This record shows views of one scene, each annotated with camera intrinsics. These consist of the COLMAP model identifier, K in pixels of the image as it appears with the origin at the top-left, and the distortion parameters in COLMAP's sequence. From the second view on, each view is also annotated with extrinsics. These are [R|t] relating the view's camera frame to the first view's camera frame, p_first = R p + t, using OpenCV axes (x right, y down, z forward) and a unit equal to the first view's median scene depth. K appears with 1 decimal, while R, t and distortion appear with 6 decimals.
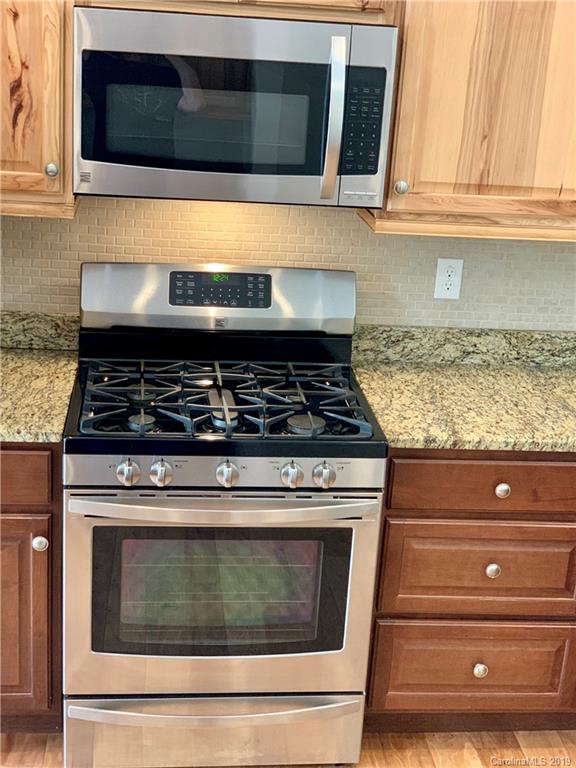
lens RADIAL K [[1149.3, 0, 287.0], [0, 1149.3, 374.7], [0, 0, 1]] dist [0.064681, -0.152878]
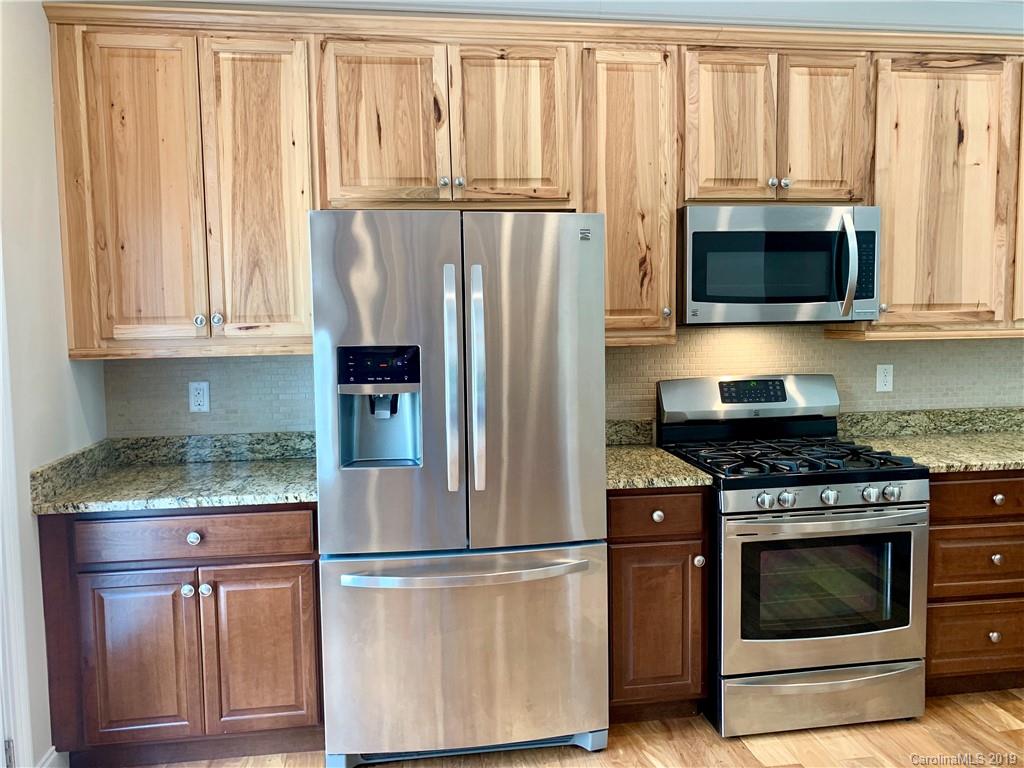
lens RADIAL K [[786.0, 0, 516.1], [0, 786.0, 369.1], [0, 0, 1]] dist [0.039952, -0.038771]
pose [[0.995890, -0.082001, 0.038454, -0.436357], [0.088621, 0.969877, -0.226902, 0.112329], [-0.018689, 0.229377, 0.973158, 0.001499]]
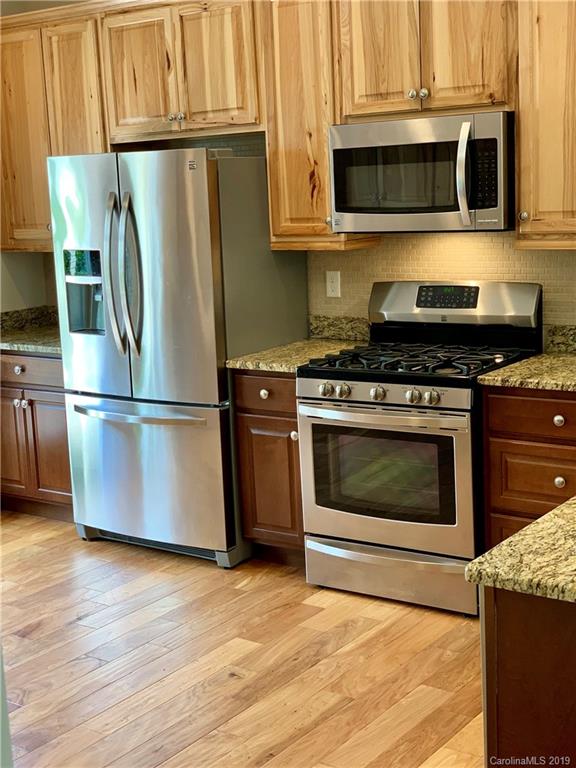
lens RADIAL K [[1149.3, 0, 287.0], [0, 1149.3, 374.7], [0, 0, 1]] dist [0.064681, -0.152878]
pose [[0.747771, 0.013638, -0.663816, 0.855610], [-0.107190, 0.989154, -0.100425, 0.217986], [0.655247, 0.146249, 0.741123, -0.259566]]
